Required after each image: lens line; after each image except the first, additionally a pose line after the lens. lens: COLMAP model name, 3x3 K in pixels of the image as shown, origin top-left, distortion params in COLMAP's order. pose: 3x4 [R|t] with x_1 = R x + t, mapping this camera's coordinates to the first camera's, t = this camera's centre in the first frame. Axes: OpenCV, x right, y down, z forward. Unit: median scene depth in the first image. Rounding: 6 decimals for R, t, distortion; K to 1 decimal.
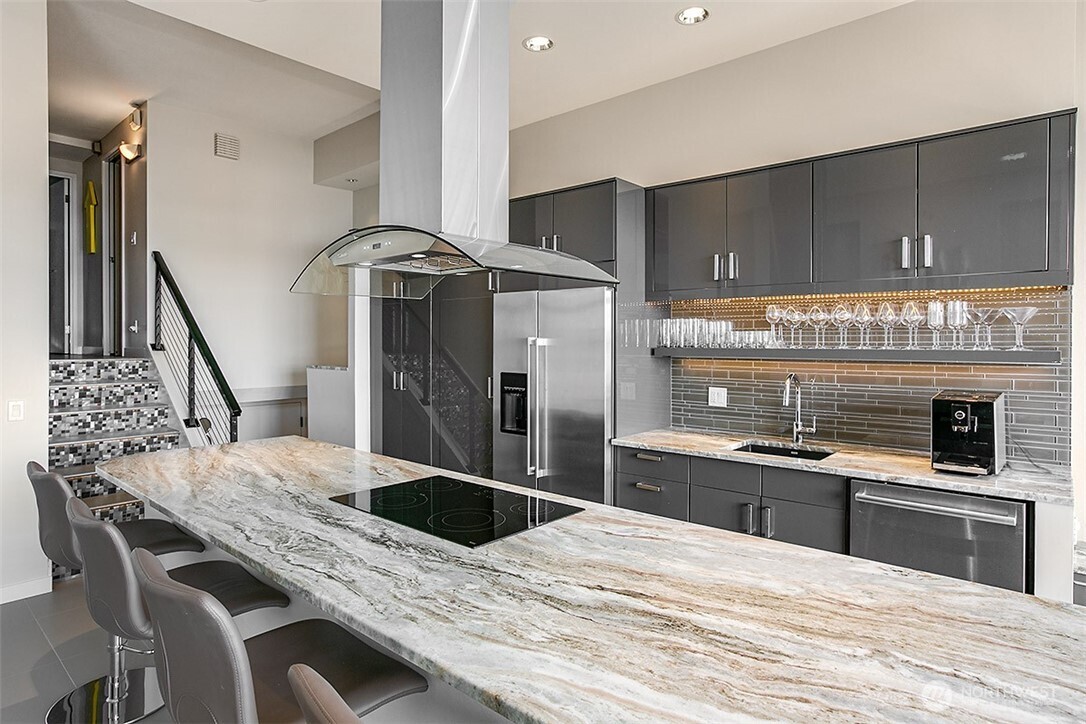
lens RADIAL K [[595.1, 0, 543.5], [0, 595.1, 345.7], [0, 0, 1]] dist [-0.050778, 0.030070]
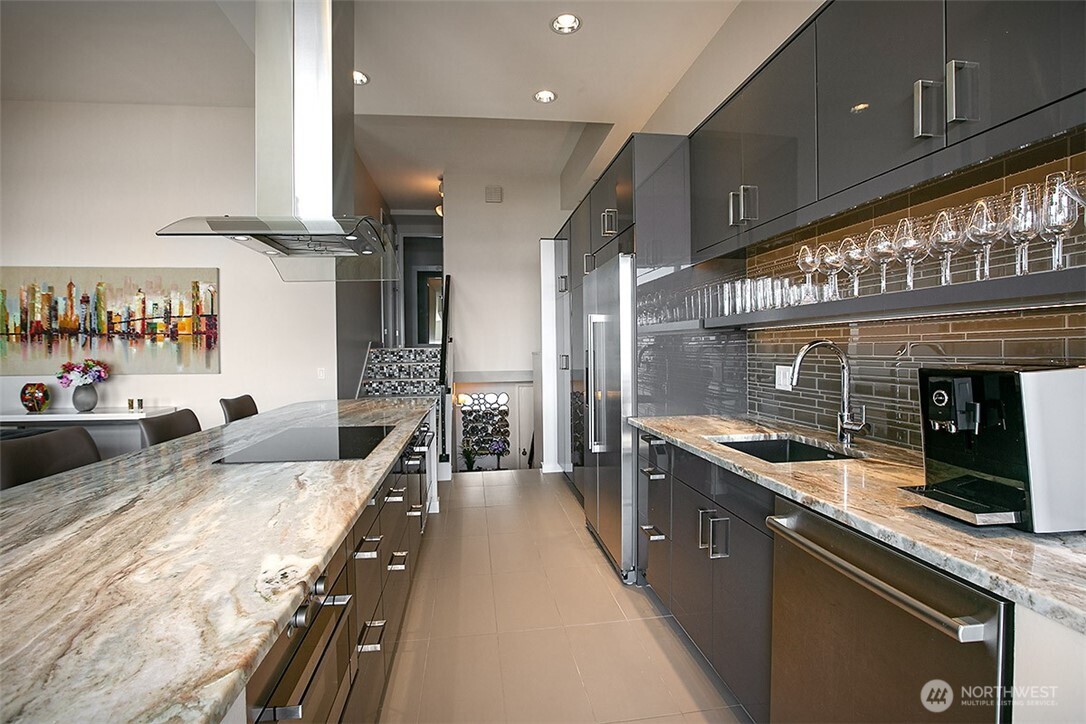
lens RADIAL K [[495.2, 0, 543.0], [0, 495.2, 362.0], [0, 0, 1]] dist [-0.046247, 0.011053]
pose [[0.755310, 0.006568, -0.655335, 0.549150], [0.007568, 0.999796, 0.018743, 0.058963], [0.655324, -0.019116, 0.755106, 0.354699]]
